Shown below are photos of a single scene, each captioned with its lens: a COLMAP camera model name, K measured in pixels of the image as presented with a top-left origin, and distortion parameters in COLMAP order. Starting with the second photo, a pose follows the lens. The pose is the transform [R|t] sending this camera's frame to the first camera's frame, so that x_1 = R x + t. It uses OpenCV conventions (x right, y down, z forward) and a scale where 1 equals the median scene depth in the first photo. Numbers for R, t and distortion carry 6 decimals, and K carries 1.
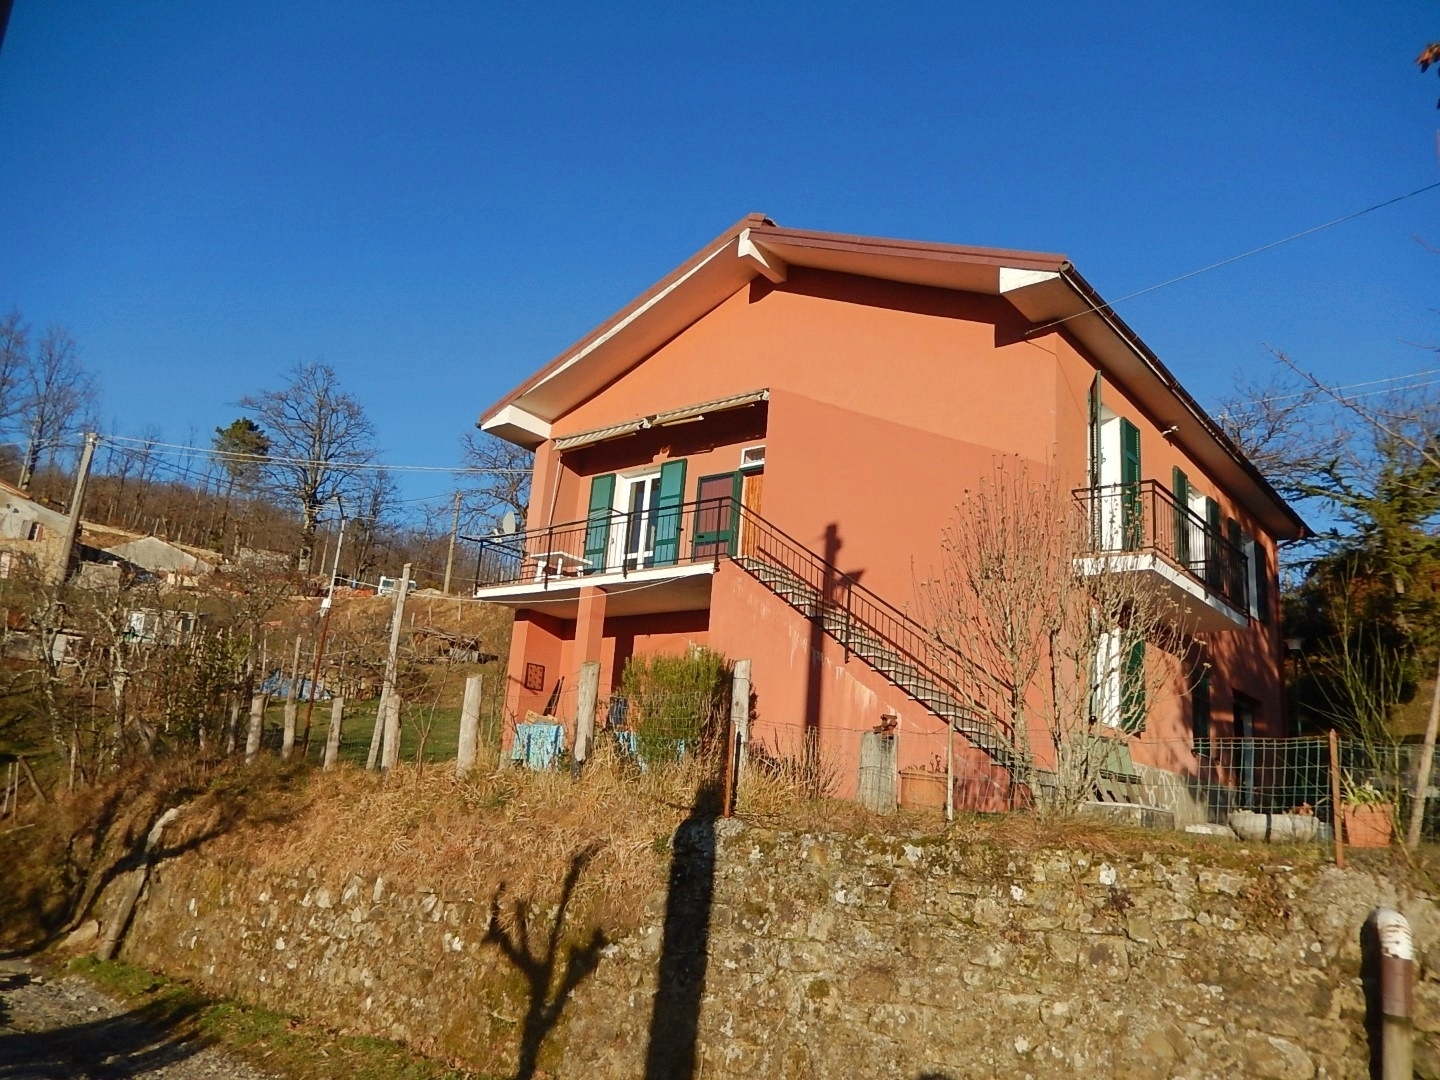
lens RADIAL K [[1061.7, 0, 720.0], [0, 1061.7, 540.0], [0, 0, 1]] dist [-0.003827, 0.011363]
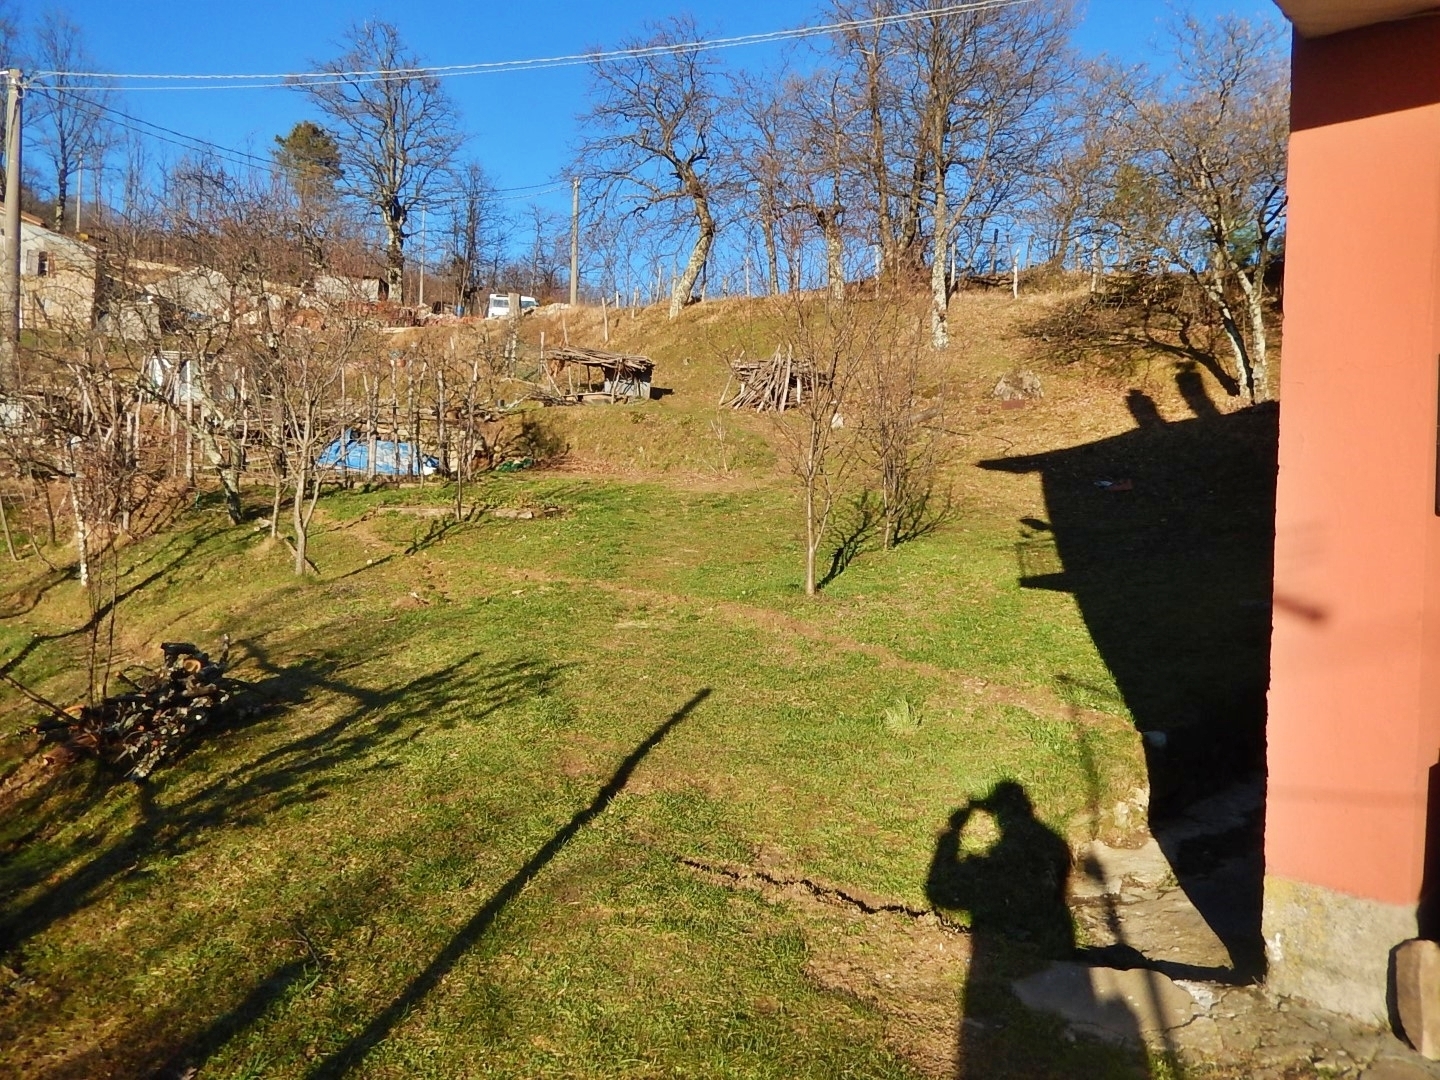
lens RADIAL K [[1073.4, 0, 720.0], [0, 1073.4, 540.0], [0, 0, 1]] dist [0.000232, 0.000135]
pose [[0.992357, -0.043897, -0.115326, -0.079369], [0.071184, 0.967052, 0.244425, 0.028787], [0.100796, -0.250767, 0.962786, 0.246092]]
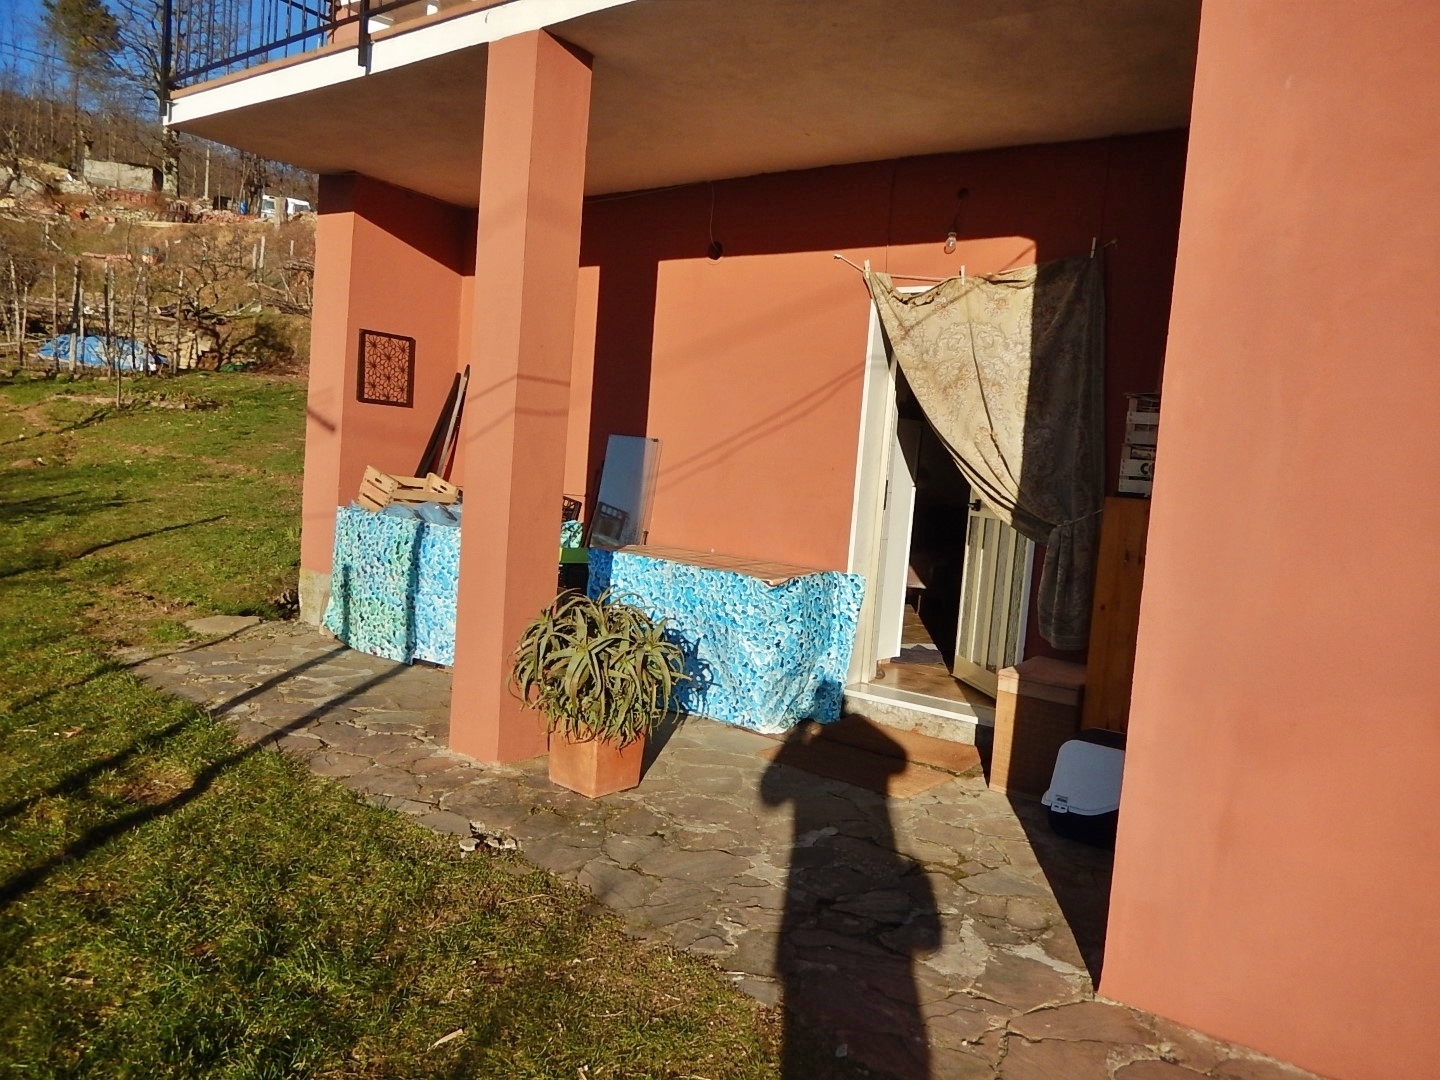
lens RADIAL K [[1061.7, 0, 720.0], [0, 1061.7, 540.0], [0, 0, 1]] dist [-0.003827, 0.011363]
pose [[0.999212, -0.006225, 0.039211, -0.022729], [-0.006791, 0.946283, 0.323269, 0.019979], [-0.039117, -0.323281, 0.945494, 0.190452]]
